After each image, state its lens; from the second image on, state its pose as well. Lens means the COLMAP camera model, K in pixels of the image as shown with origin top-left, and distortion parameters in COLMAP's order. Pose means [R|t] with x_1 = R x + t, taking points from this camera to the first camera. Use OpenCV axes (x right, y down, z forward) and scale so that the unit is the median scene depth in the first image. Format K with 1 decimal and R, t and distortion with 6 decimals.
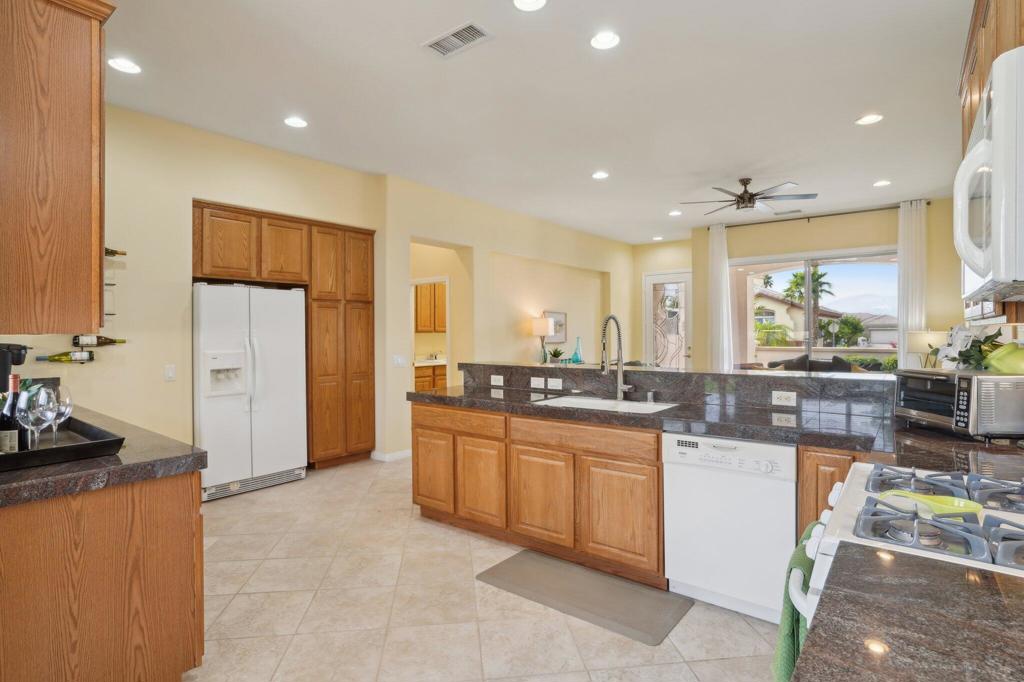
lens RADIAL K [[514.0, 0, 513.2], [0, 514.0, 339.1], [0, 0, 1]] dist [-0.017938, -0.000014]
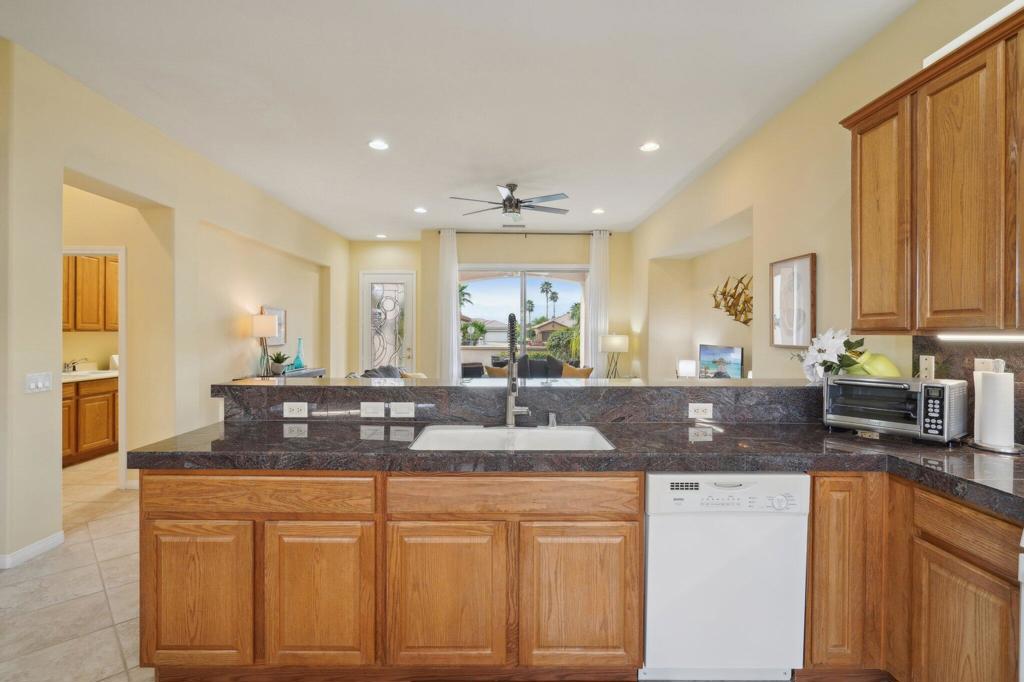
lens RADIAL K [[474.2, 0, 509.8], [0, 474.2, 337.2], [0, 0, 1]] dist [-0.001266, 0.000097]
pose [[0.789697, 0.002936, 0.613490, -0.217501], [-0.001502, 0.999995, -0.002853, -0.010814], [-0.613495, 0.001332, 0.789698, 0.437840]]
